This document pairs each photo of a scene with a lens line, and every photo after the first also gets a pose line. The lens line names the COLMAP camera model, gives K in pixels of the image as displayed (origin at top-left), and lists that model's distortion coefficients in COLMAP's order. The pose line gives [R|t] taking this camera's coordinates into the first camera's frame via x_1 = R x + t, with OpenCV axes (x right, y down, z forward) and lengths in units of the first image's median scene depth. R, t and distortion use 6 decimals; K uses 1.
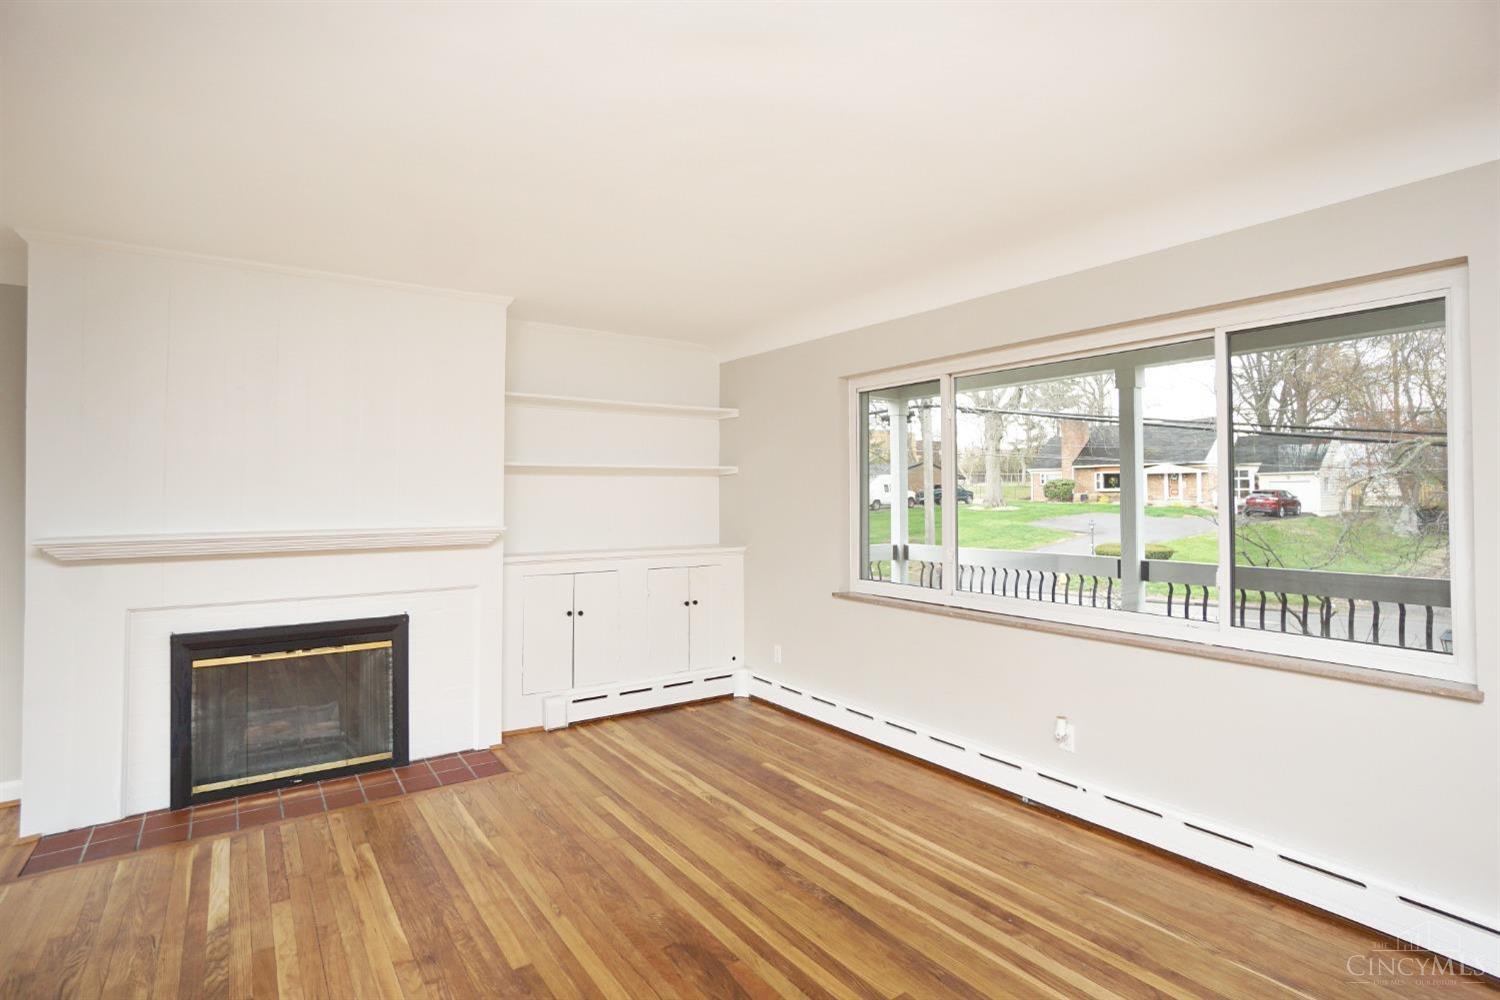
lens RADIAL K [[717.4, 0, 745.3], [0, 717.4, 480.2], [0, 0, 1]] dist [-0.061303, 0.022996]
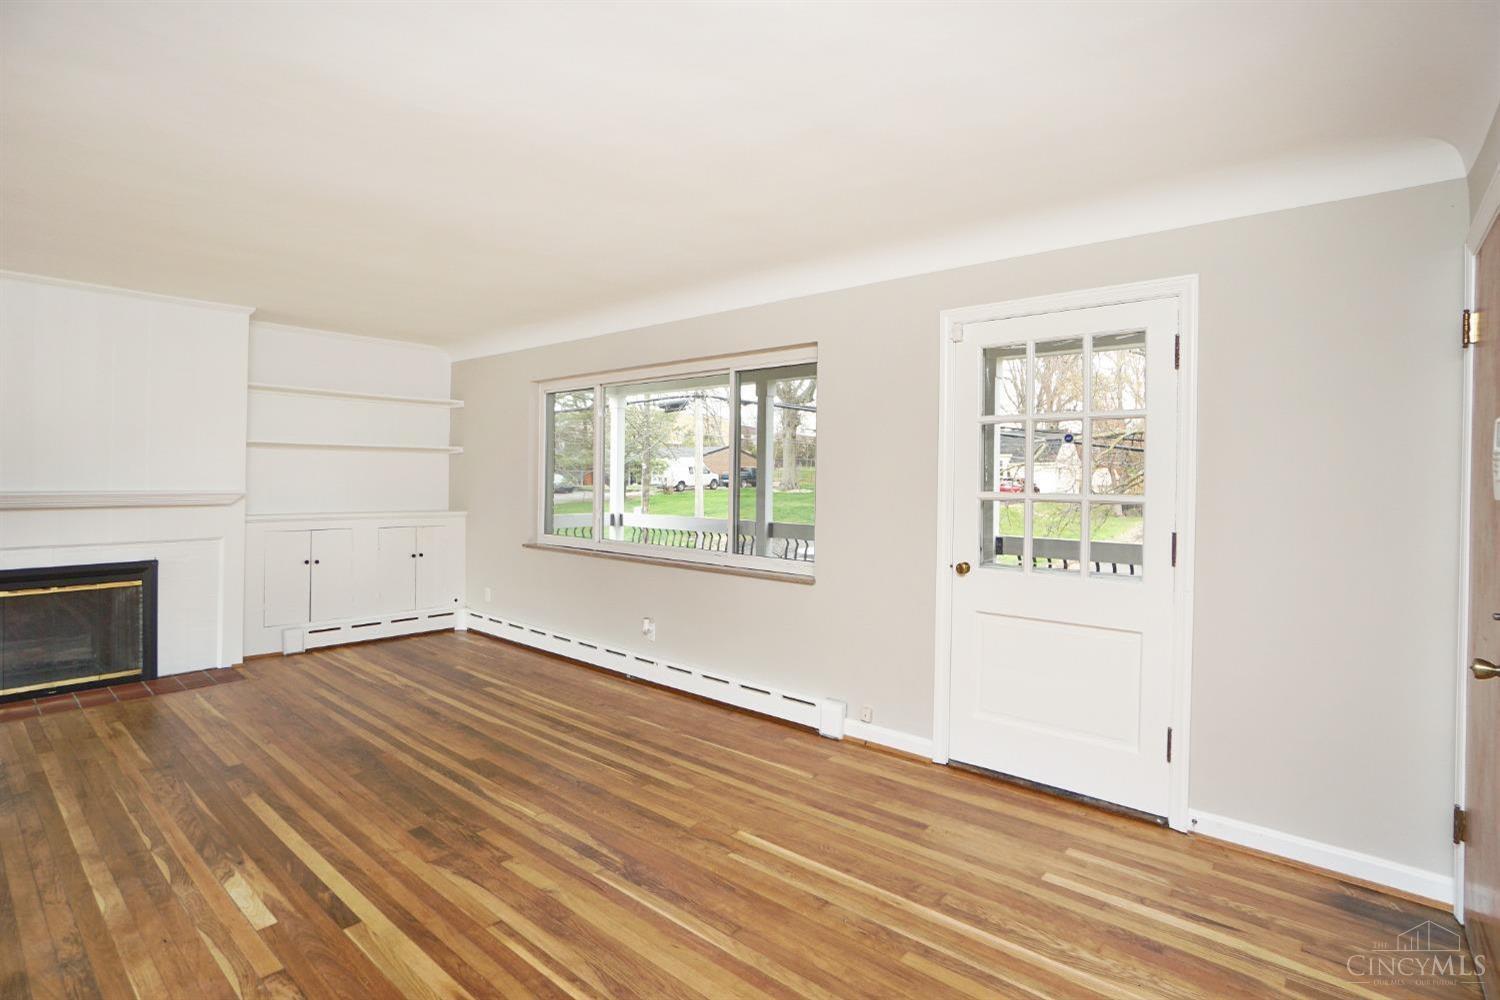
lens RADIAL K [[717.4, 0, 745.3], [0, 717.4, 480.2], [0, 0, 1]] dist [-0.061303, 0.022996]
pose [[0.969109, 0.013339, 0.246271, 0.231185], [-0.019541, 0.999550, 0.022754, 0.001171], [-0.245856, -0.026863, 0.968934, -0.451071]]
